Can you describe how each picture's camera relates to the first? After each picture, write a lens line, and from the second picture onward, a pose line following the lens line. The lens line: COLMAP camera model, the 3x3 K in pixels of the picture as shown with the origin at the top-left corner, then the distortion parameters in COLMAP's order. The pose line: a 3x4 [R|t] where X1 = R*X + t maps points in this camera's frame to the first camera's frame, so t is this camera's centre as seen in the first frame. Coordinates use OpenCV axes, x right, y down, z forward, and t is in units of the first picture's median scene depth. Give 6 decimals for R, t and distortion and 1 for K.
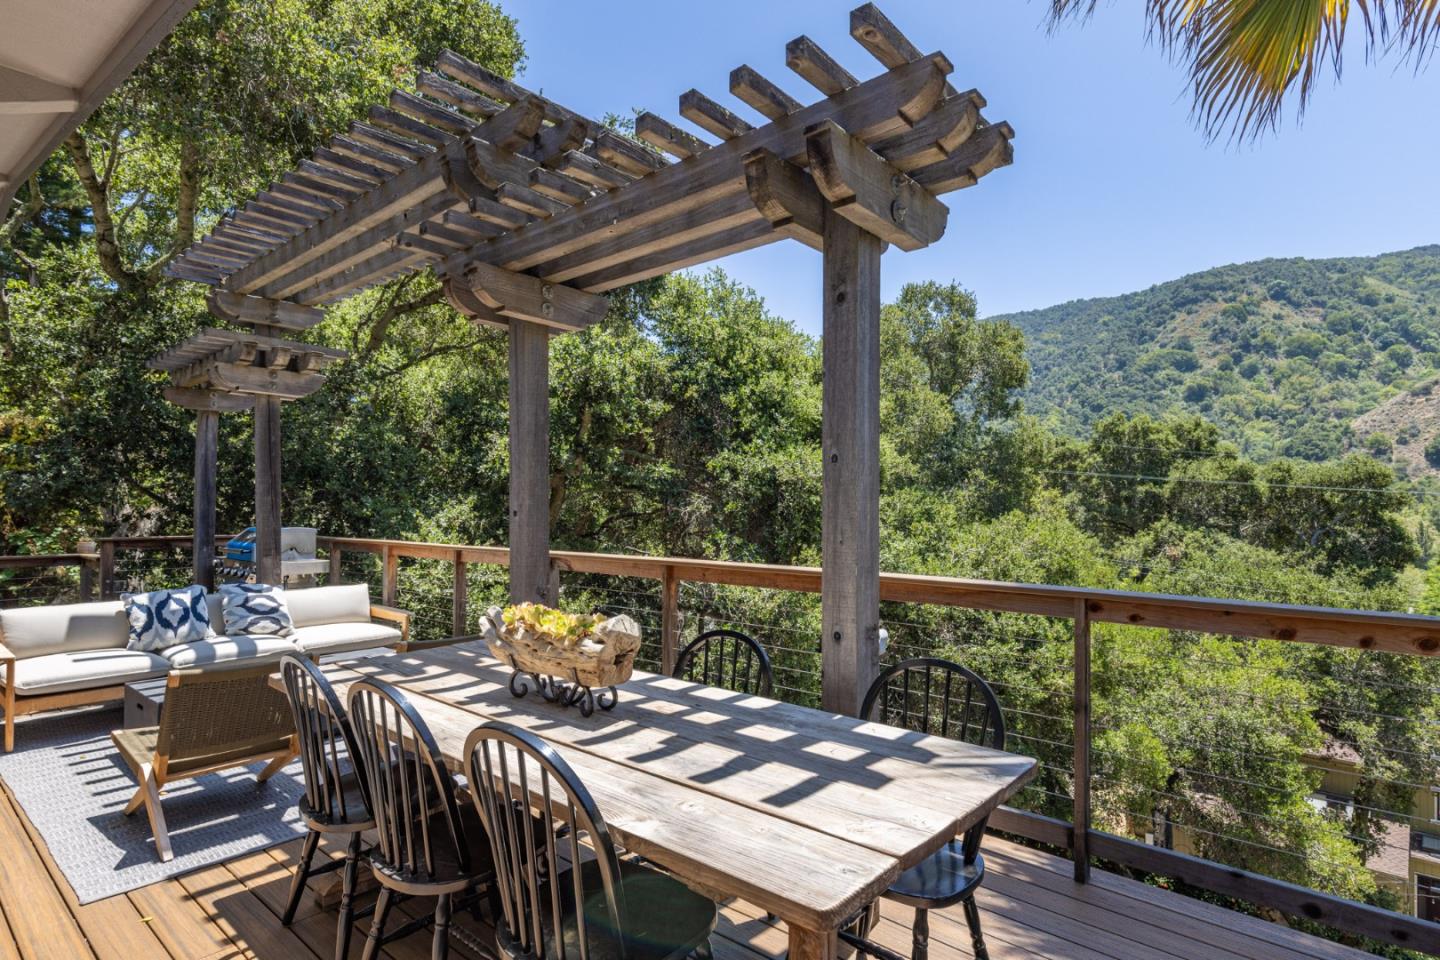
lens RADIAL K [[738.9, 0, 732.7], [0, 738.9, 523.5], [0, 0, 1]] dist [-0.012813, 0.007846]
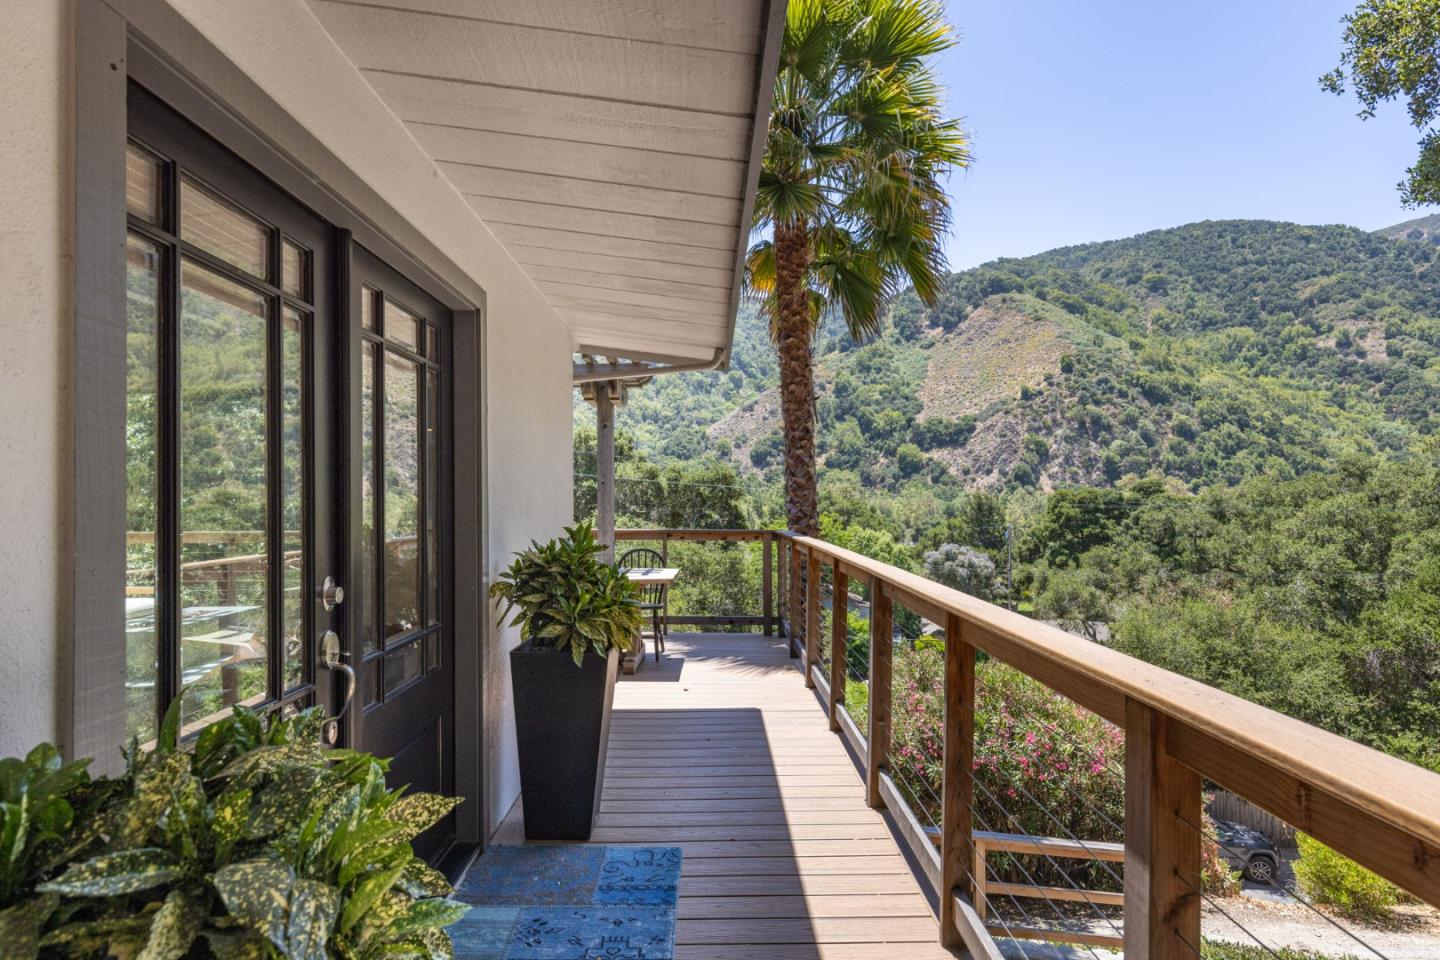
lens RADIAL K [[780.6, 0, 711.6], [0, 780.6, 488.6], [0, 0, 1]] dist [-0.011553, 0.005267]
pose [[0.762178, -0.001394, 0.647366, -0.151084], [0.025993, 0.999257, -0.028451, 0.003803], [-0.646845, 0.038511, 0.761648, -0.162110]]
